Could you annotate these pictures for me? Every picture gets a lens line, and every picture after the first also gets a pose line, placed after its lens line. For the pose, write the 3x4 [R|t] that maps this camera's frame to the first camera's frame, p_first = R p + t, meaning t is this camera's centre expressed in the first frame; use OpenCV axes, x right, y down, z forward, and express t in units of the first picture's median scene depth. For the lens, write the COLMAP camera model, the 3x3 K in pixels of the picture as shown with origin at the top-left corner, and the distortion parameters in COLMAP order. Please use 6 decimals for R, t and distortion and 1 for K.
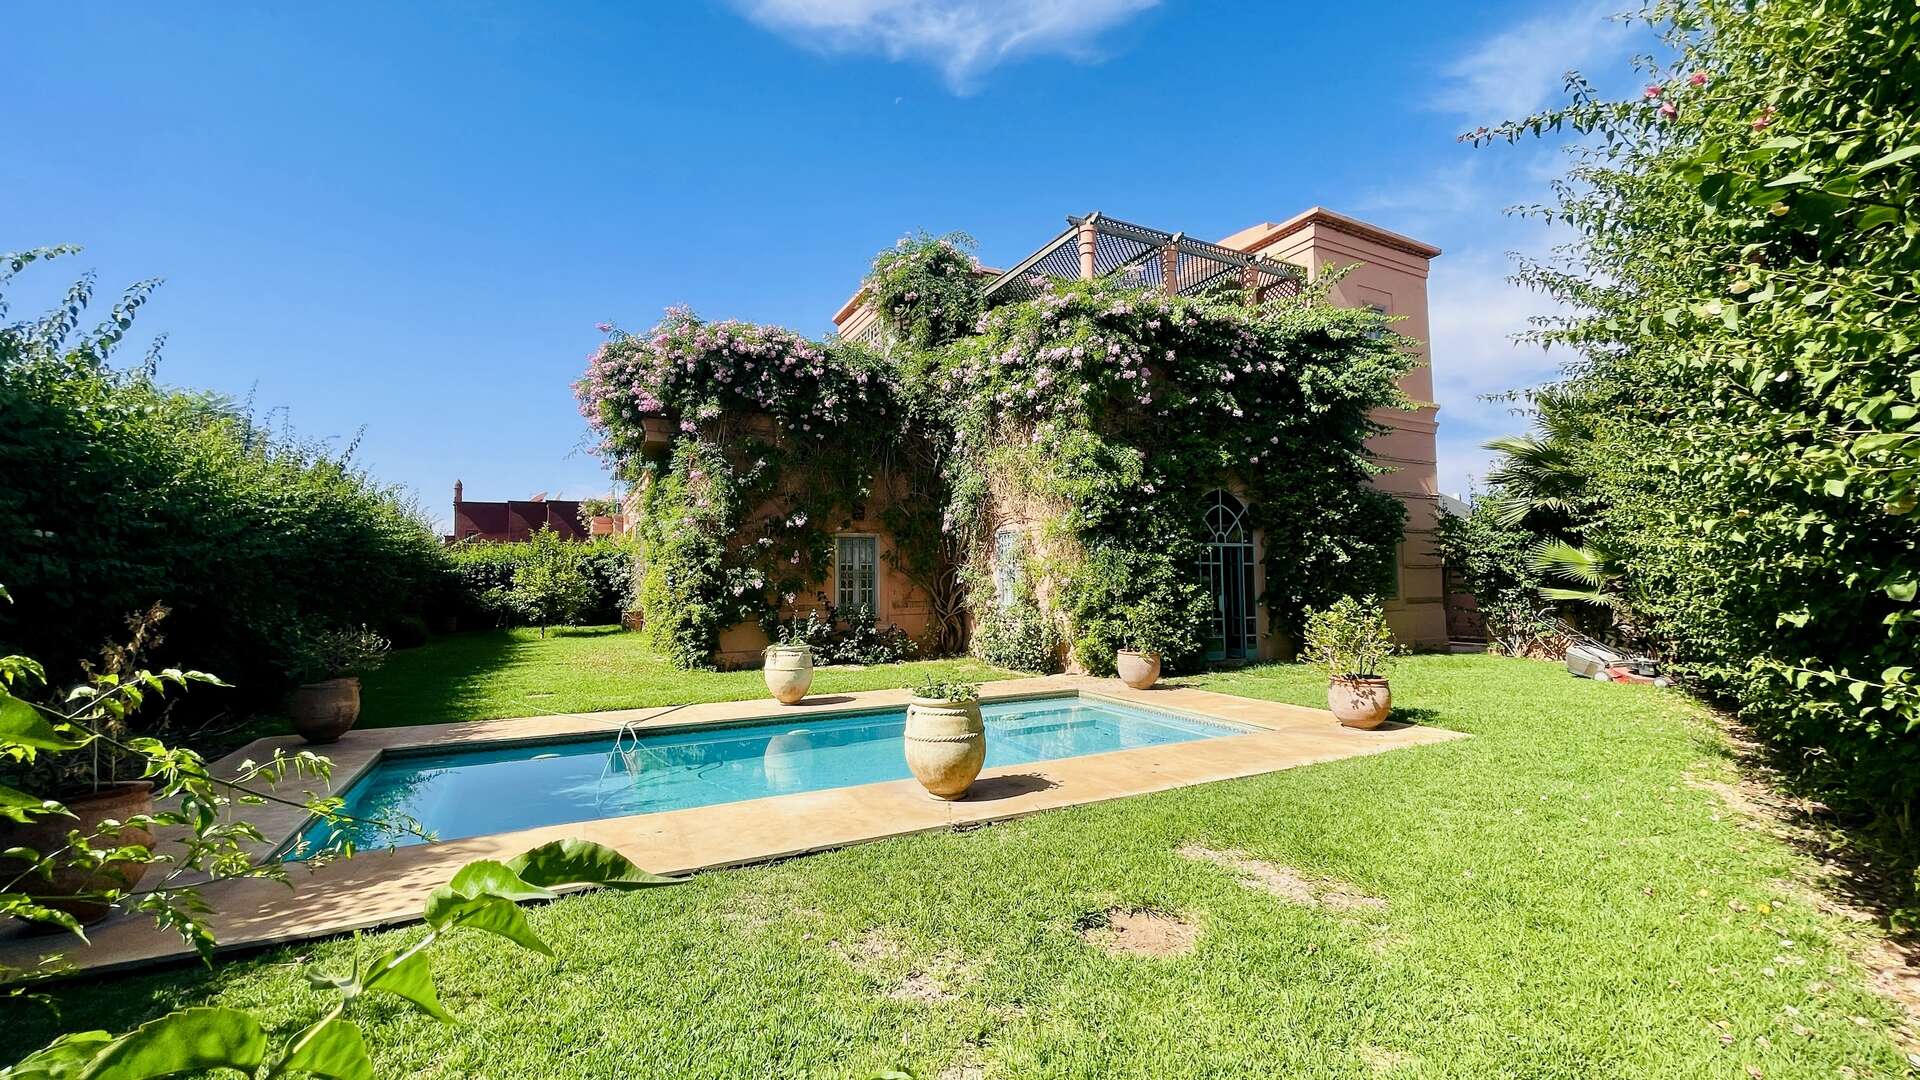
lens RADIAL K [[775.8, 0, 968.2], [0, 775.8, 551.4], [0, 0, 1]] dist [-0.009748, 0.004264]
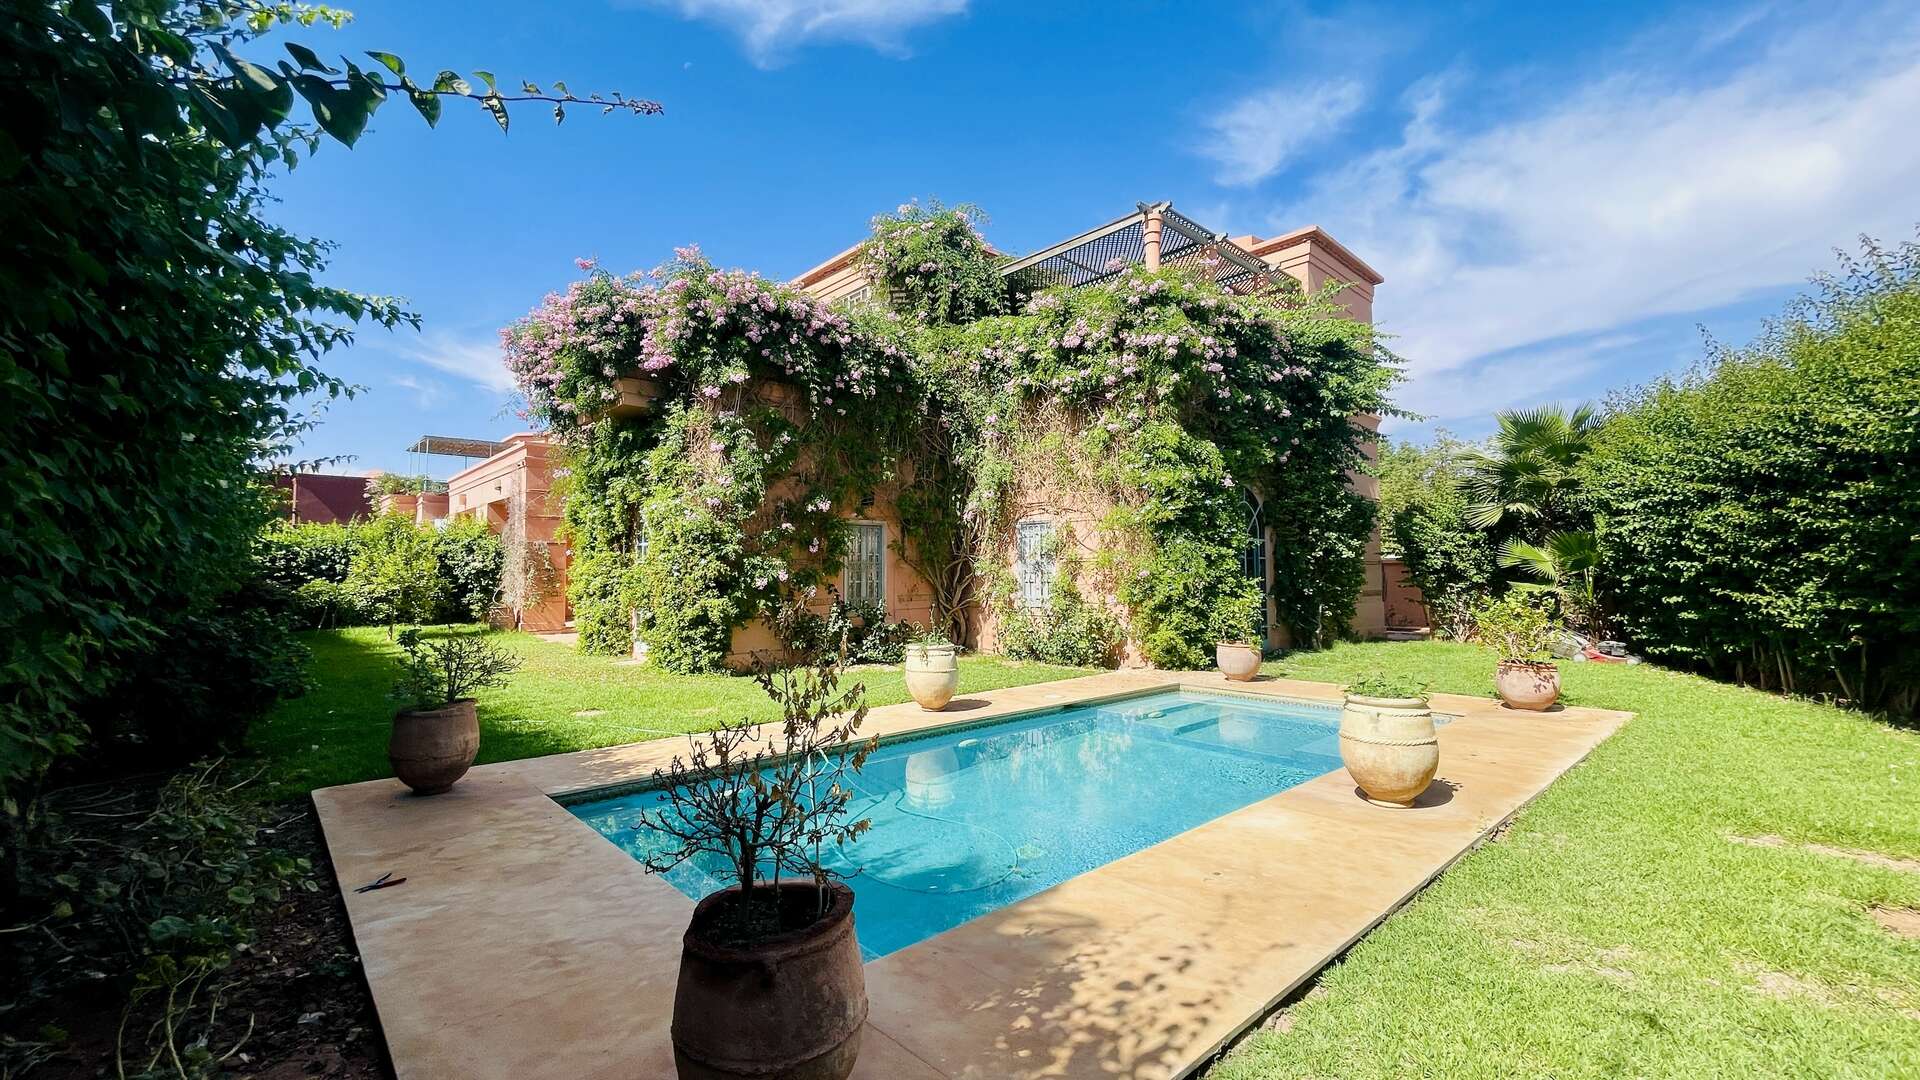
lens RADIAL K [[775.8, 0, 968.2], [0, 775.8, 551.4], [0, 0, 1]] dist [-0.009748, 0.004264]
pose [[0.964196, 0.012767, 0.264882, -0.303686], [-0.014893, 0.999871, 0.006018, 0.006518], [-0.264771, -0.009747, 0.964262, 0.097705]]
